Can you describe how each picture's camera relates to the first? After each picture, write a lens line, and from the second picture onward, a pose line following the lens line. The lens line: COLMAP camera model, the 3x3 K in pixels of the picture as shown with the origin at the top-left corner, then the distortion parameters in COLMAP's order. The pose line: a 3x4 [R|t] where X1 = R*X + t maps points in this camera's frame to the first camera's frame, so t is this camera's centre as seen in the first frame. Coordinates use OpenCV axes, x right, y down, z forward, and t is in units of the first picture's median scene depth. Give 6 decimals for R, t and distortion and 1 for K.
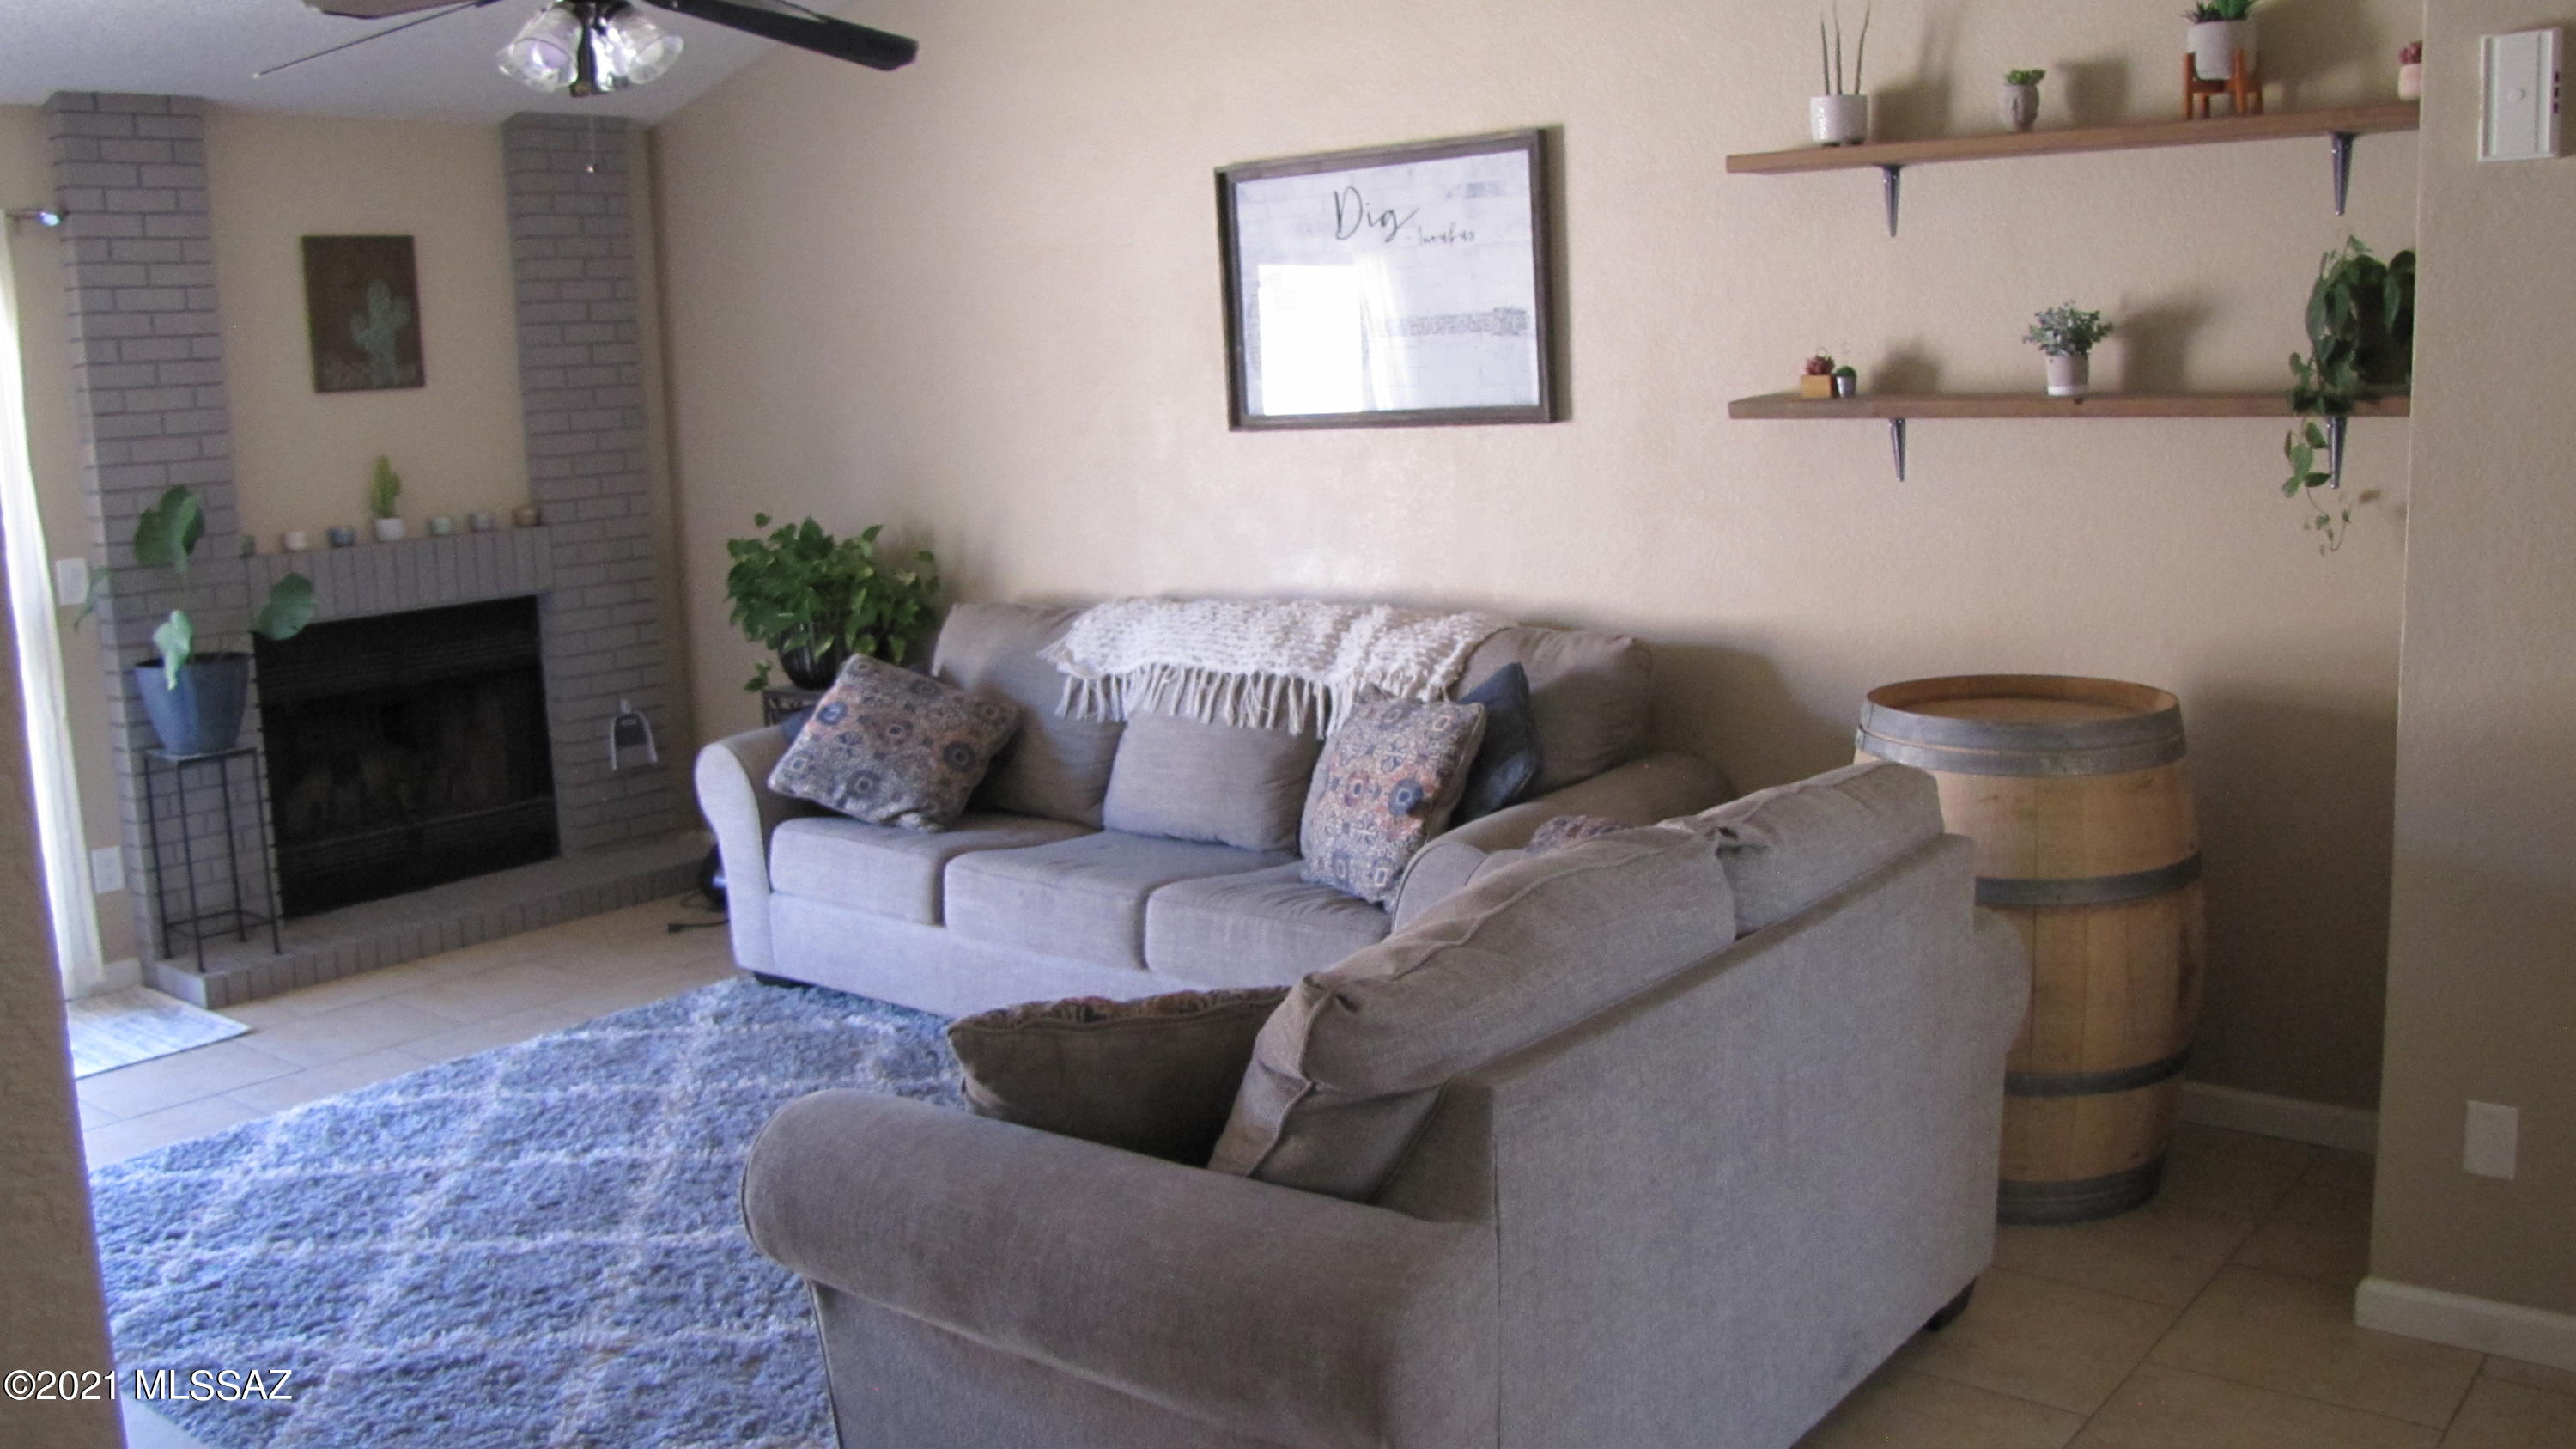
lens RADIAL K [[2249.6, 0, 1283.1], [0, 2249.6, 692.6], [0, 0, 1]] dist [-0.179289, 0.160980]
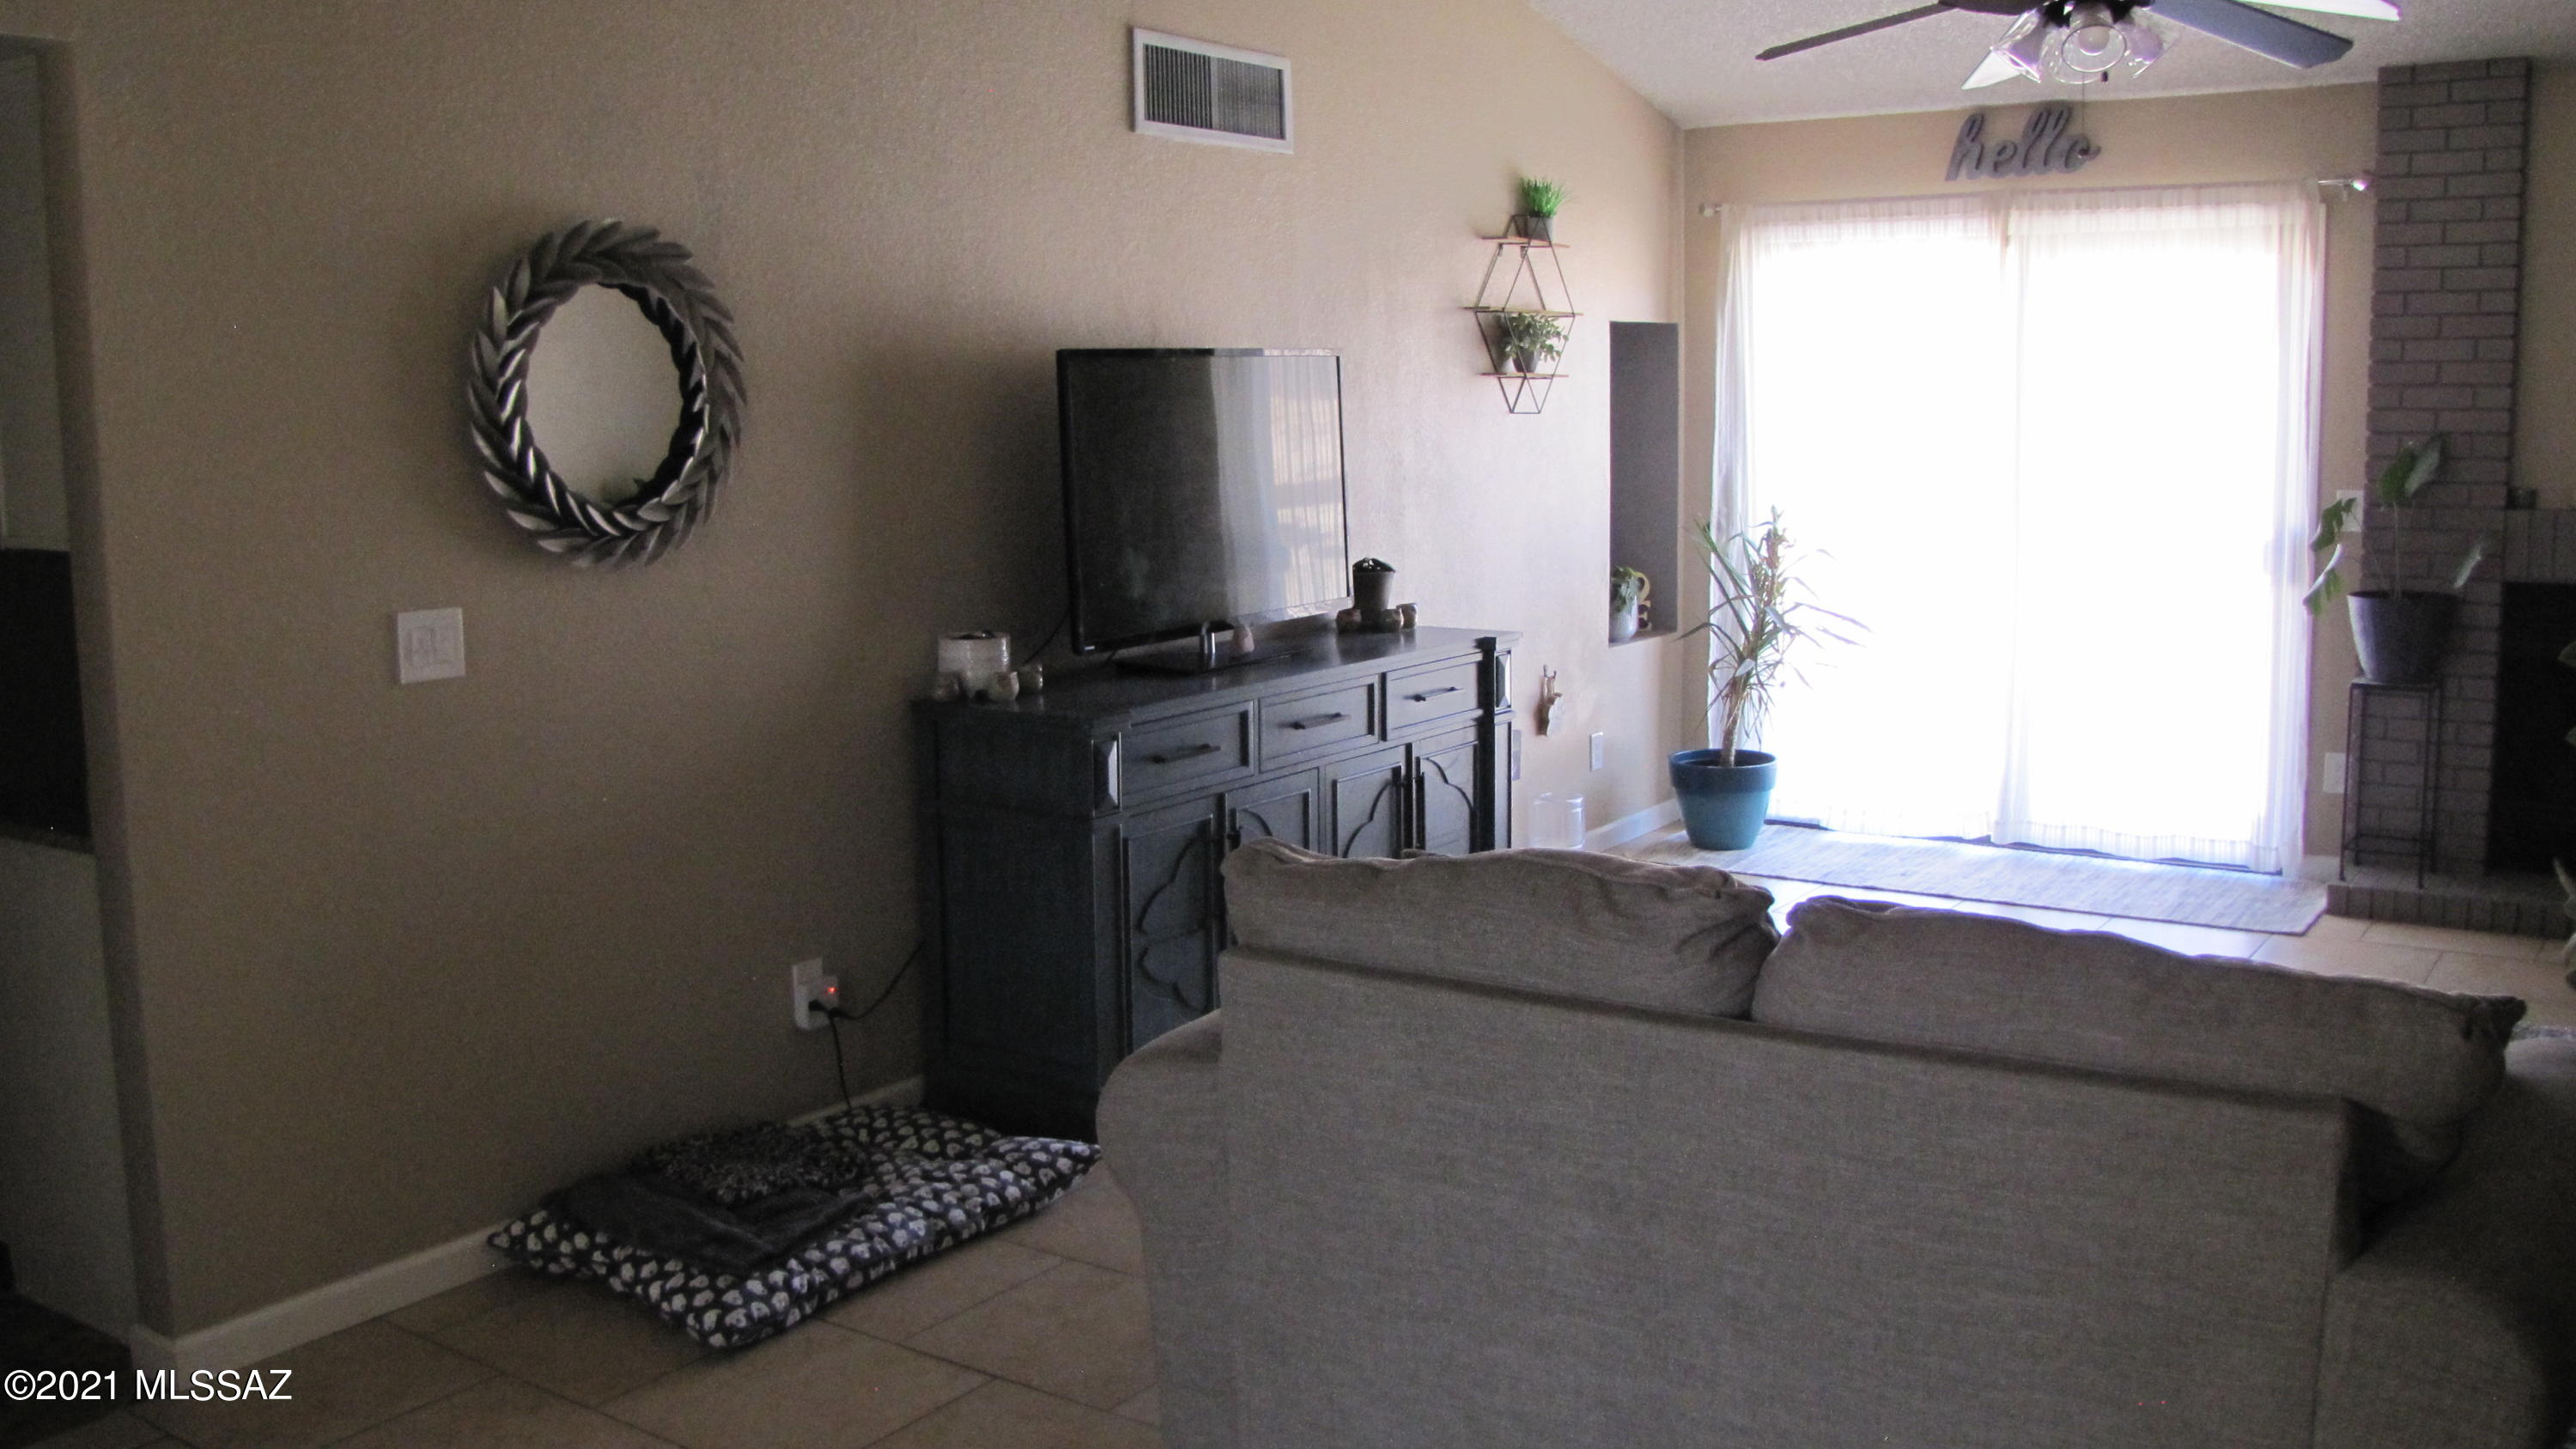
lens RADIAL K [[2249.6, 0, 1283.1], [0, 2249.6, 692.6], [0, 0, 1]] dist [-0.179289, 0.160980]
pose [[0.086623, 0.175511, -0.980659, 0.528608], [-0.138406, 0.976933, 0.162619, -0.069005], [0.986580, 0.121643, 0.108917, 0.365243]]
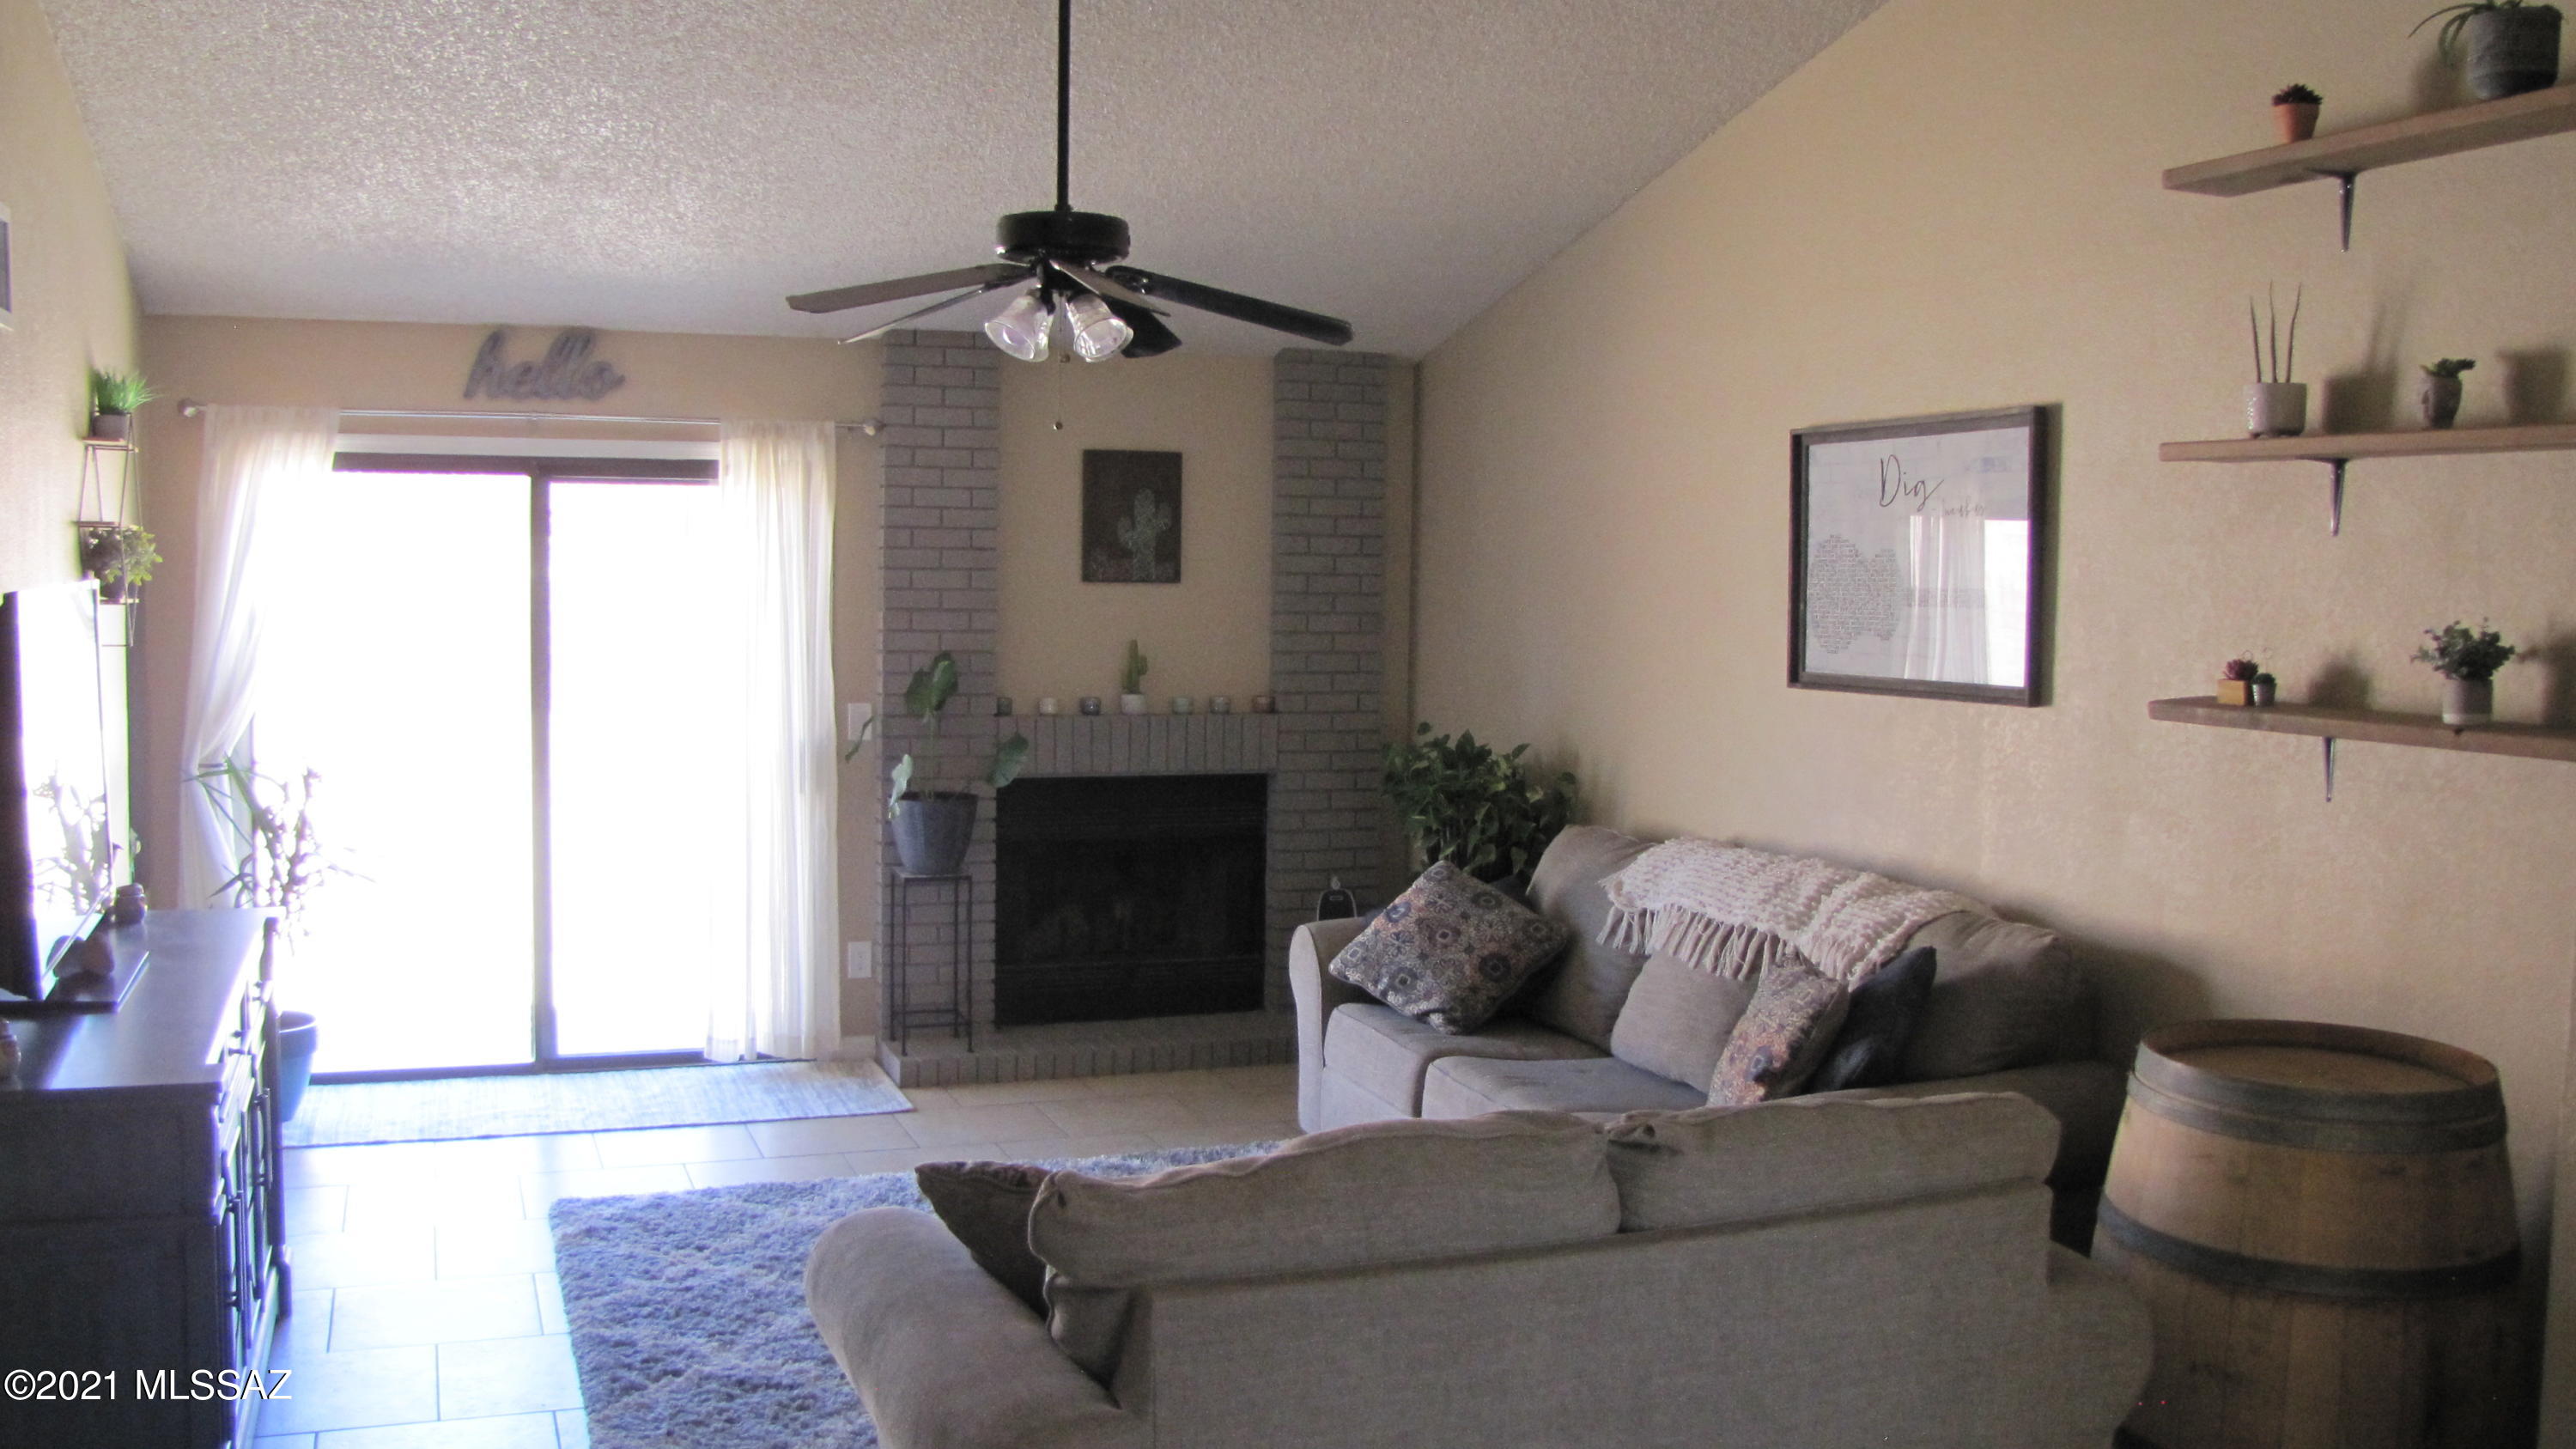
lens RADIAL K [[2249.6, 0, 1283.1], [0, 2249.6, 692.6], [0, 0, 1]] dist [-0.179289, 0.160980]
pose [[0.868212, 0.083906, -0.489048, 0.280829], [-0.126130, 0.990544, -0.053972, -0.031039], [0.479896, 0.108543, 0.870585, 0.008422]]
